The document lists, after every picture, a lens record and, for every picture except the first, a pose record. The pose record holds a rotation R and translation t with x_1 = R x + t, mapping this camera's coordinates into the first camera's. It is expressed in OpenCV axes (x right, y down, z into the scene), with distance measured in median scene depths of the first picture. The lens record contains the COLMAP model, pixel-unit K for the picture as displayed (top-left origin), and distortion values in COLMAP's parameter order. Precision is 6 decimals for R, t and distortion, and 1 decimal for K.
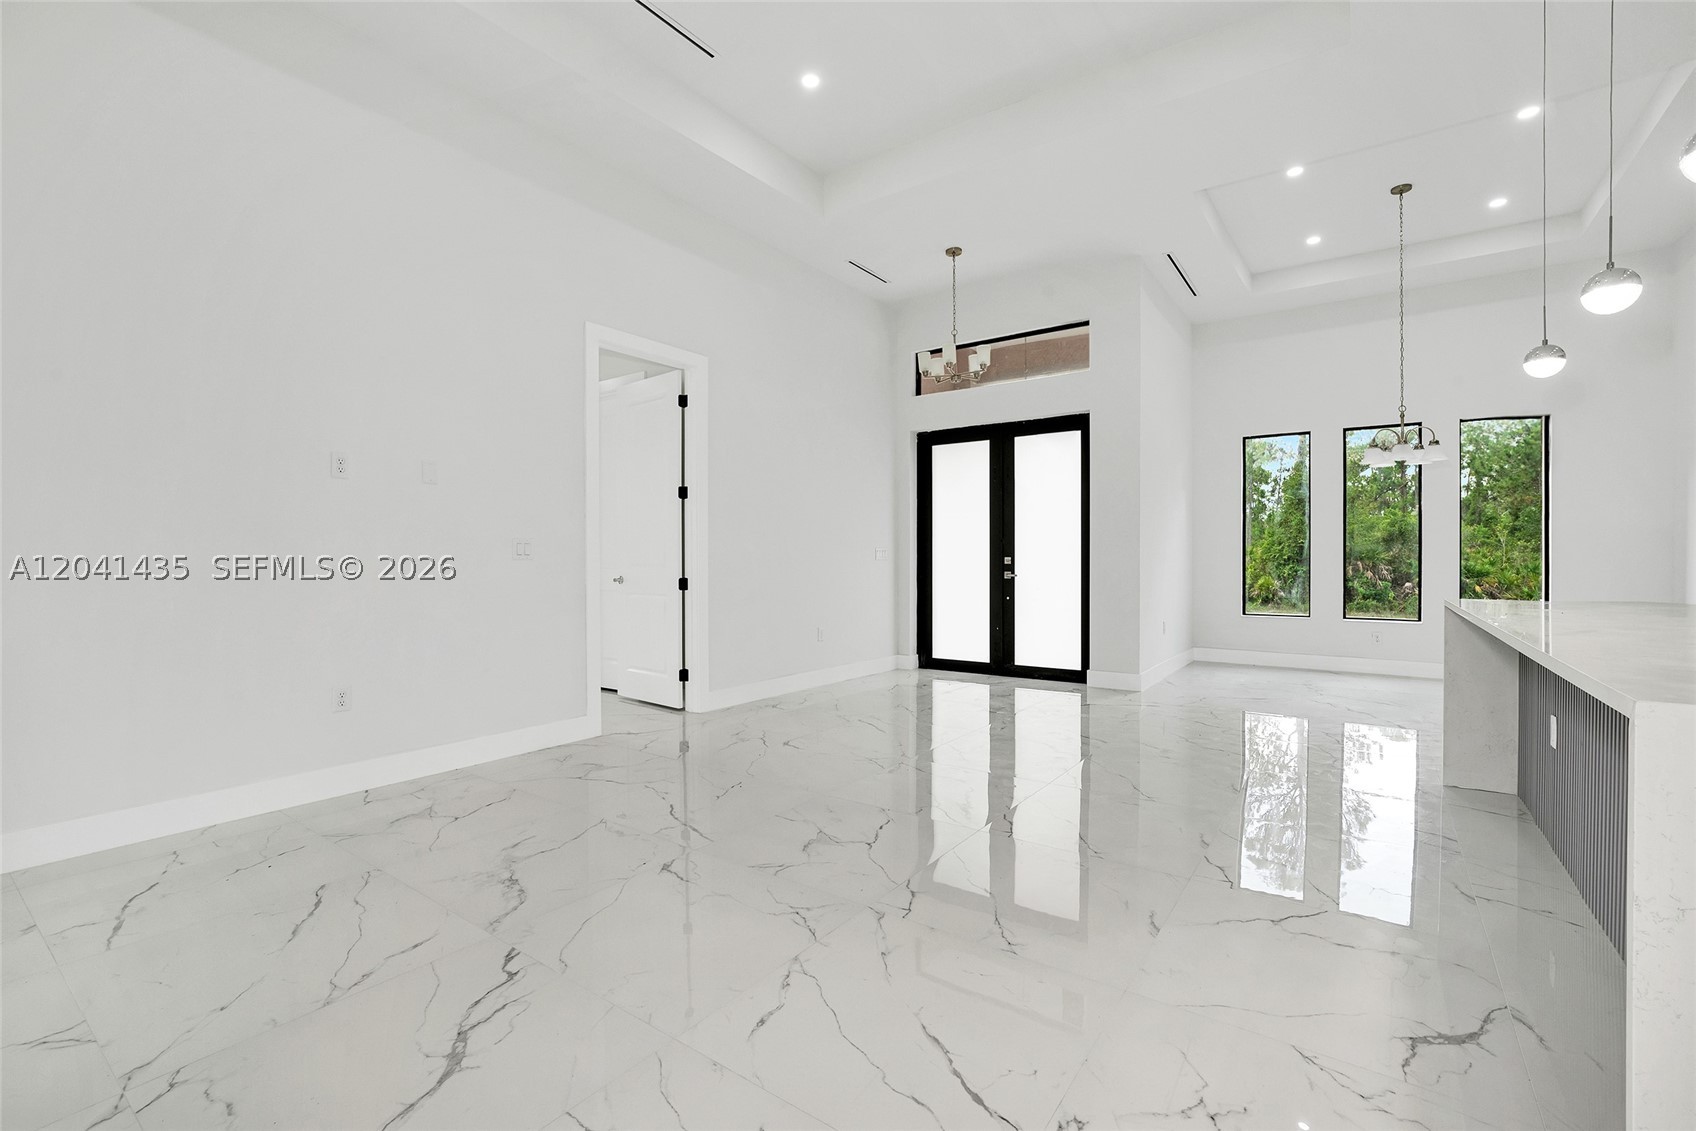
lens RADIAL K [[738.9, 0, 850.2], [0, 738.9, 562.6], [0, 0, 1]] dist [-0.017345, 0.000434]
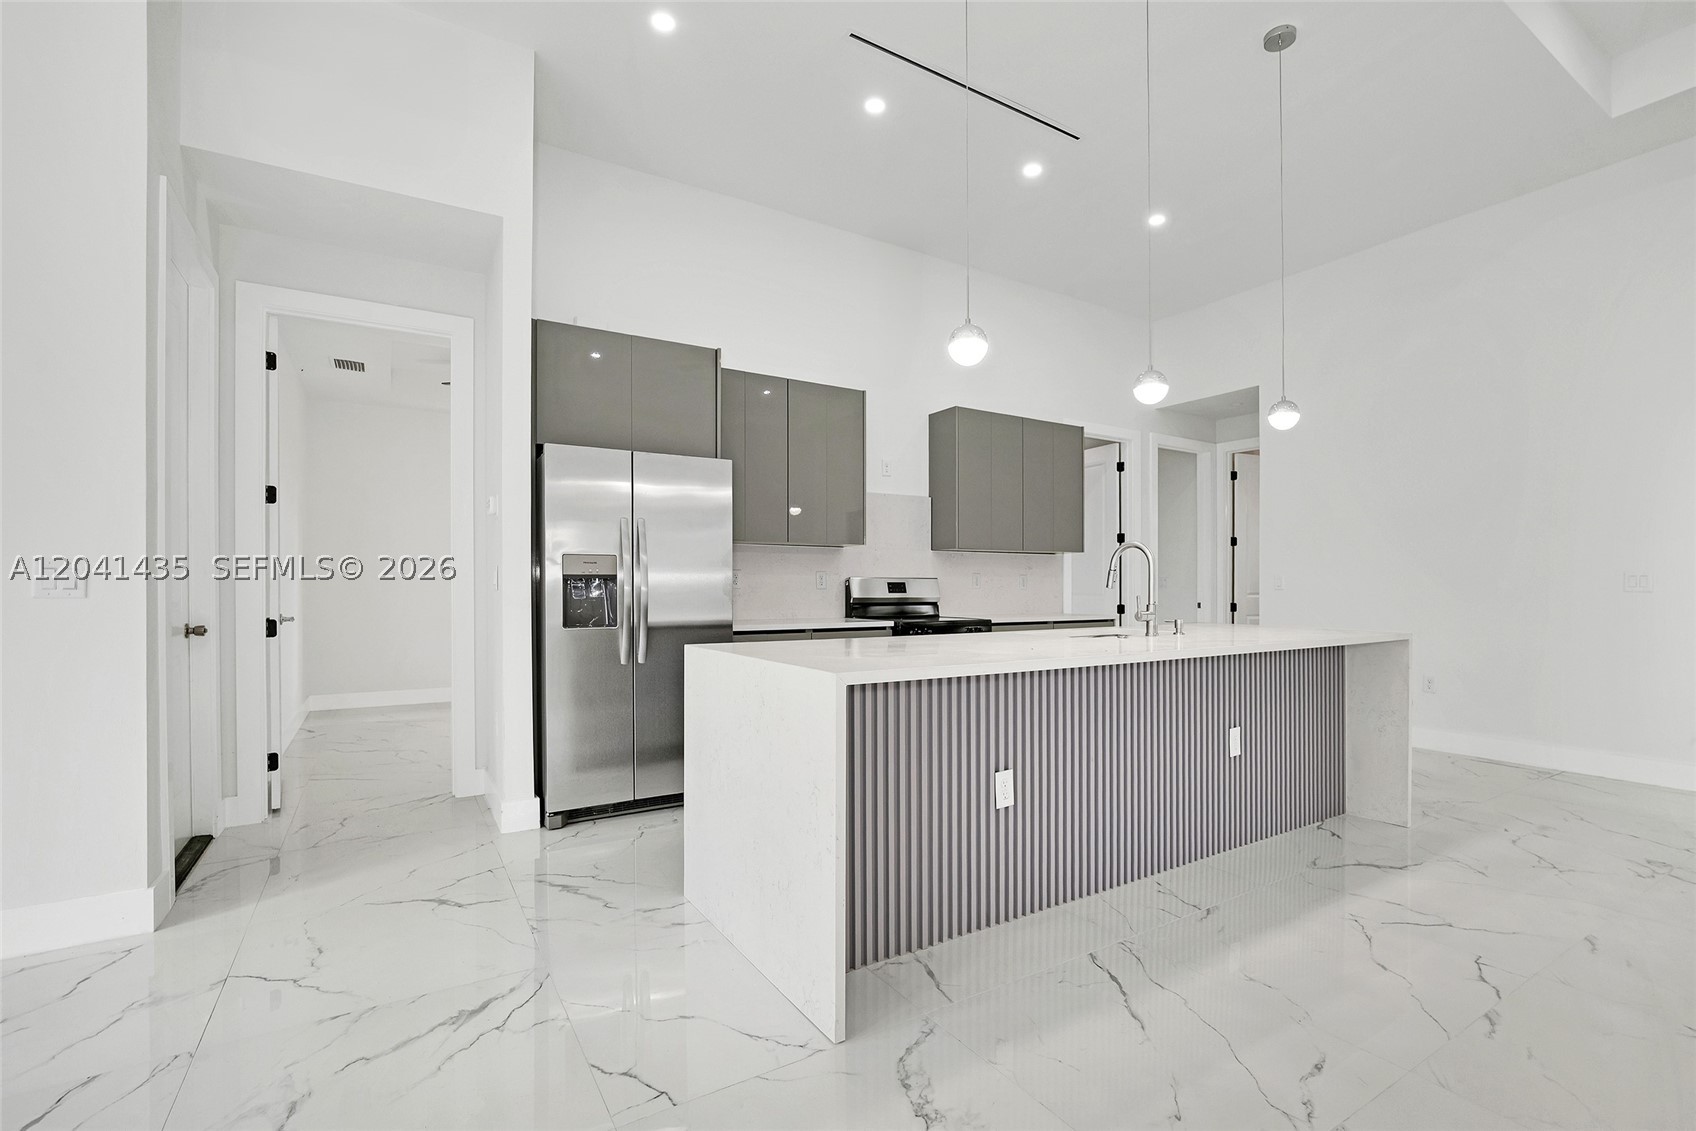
lens RADIAL K [[756.9, 0, 860.2], [0, 756.9, 585.5], [0, 0, 1]] dist [-0.016933, 0.000408]
pose [[-0.922451, 0.000692, 0.386113, 0.300834], [0.003248, 0.999977, 0.005969, -0.007427], [-0.386100, 0.006760, -0.922432, 0.738661]]
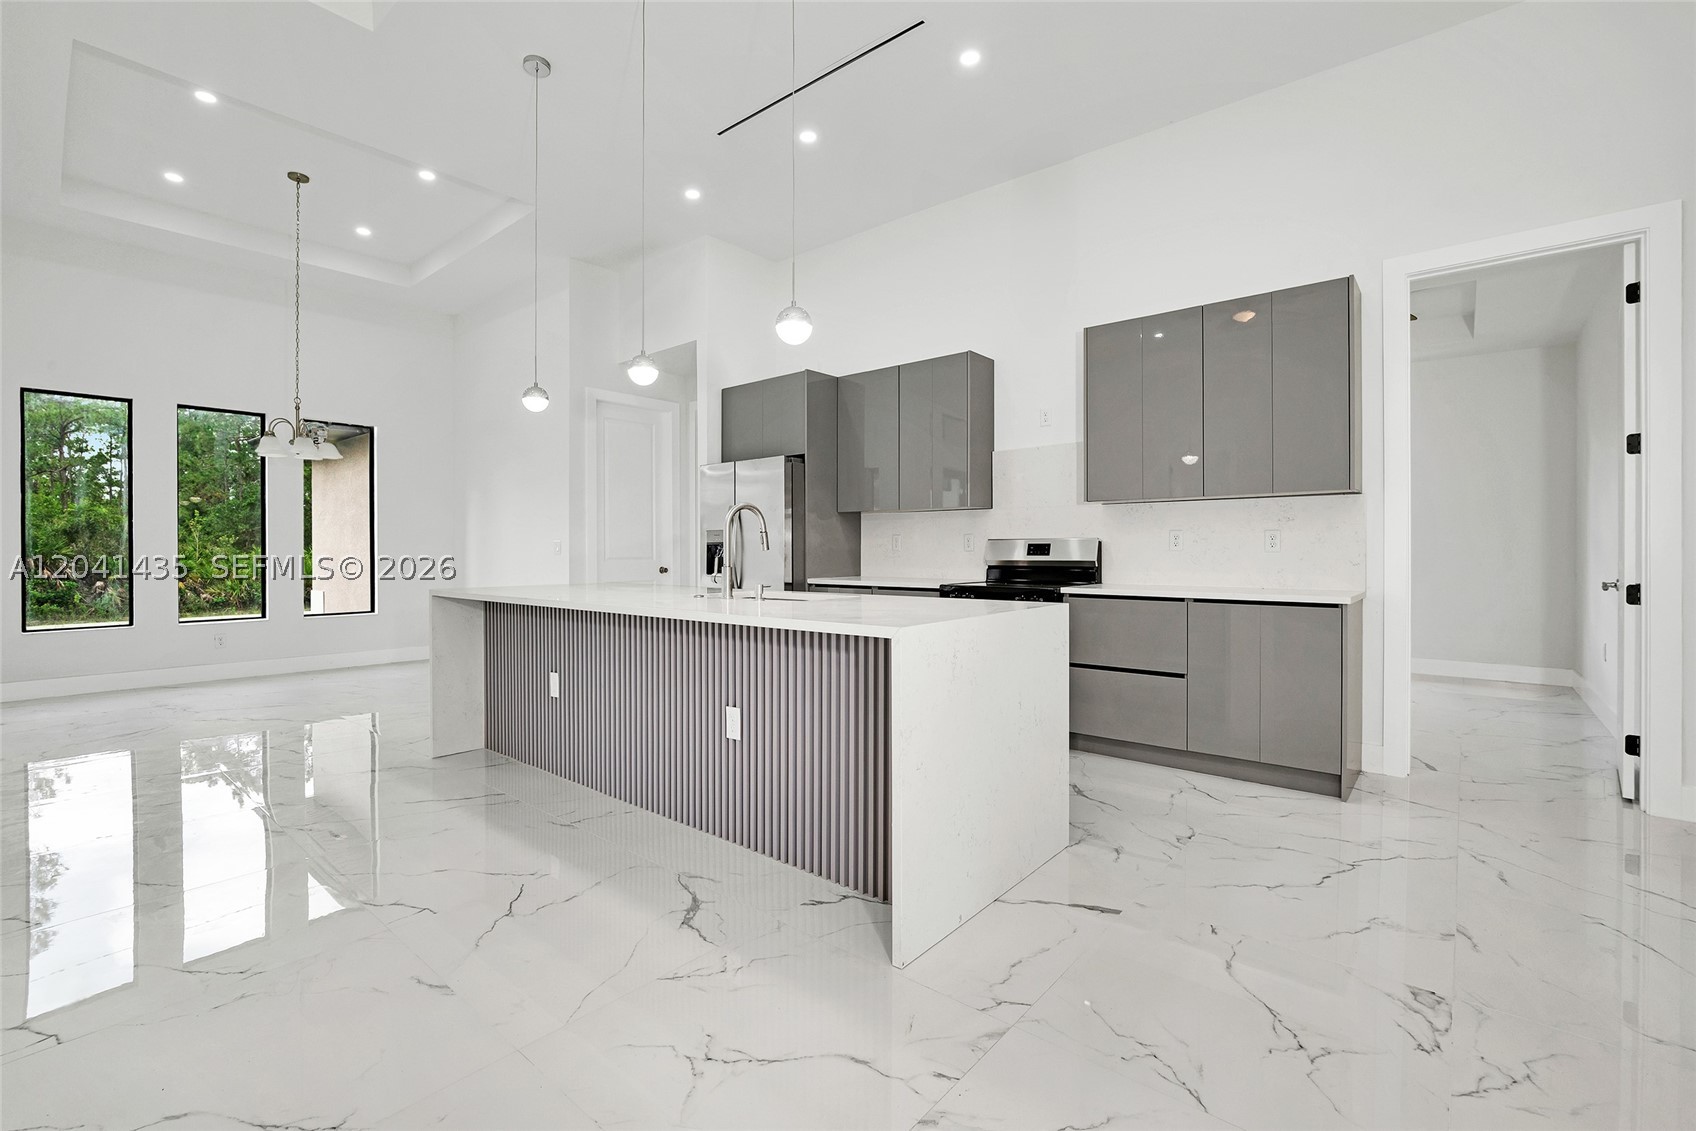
lens RADIAL K [[737.0, 0, 845.8], [0, 737.0, 553.1], [0, 0, 1]] dist [-0.015114, 0.000037]
pose [[0.086704, -0.003938, 0.996226, -0.118588], [0.010101, 0.999944, 0.003074, -0.001404], [-0.996183, 0.009796, 0.086738, 0.139053]]
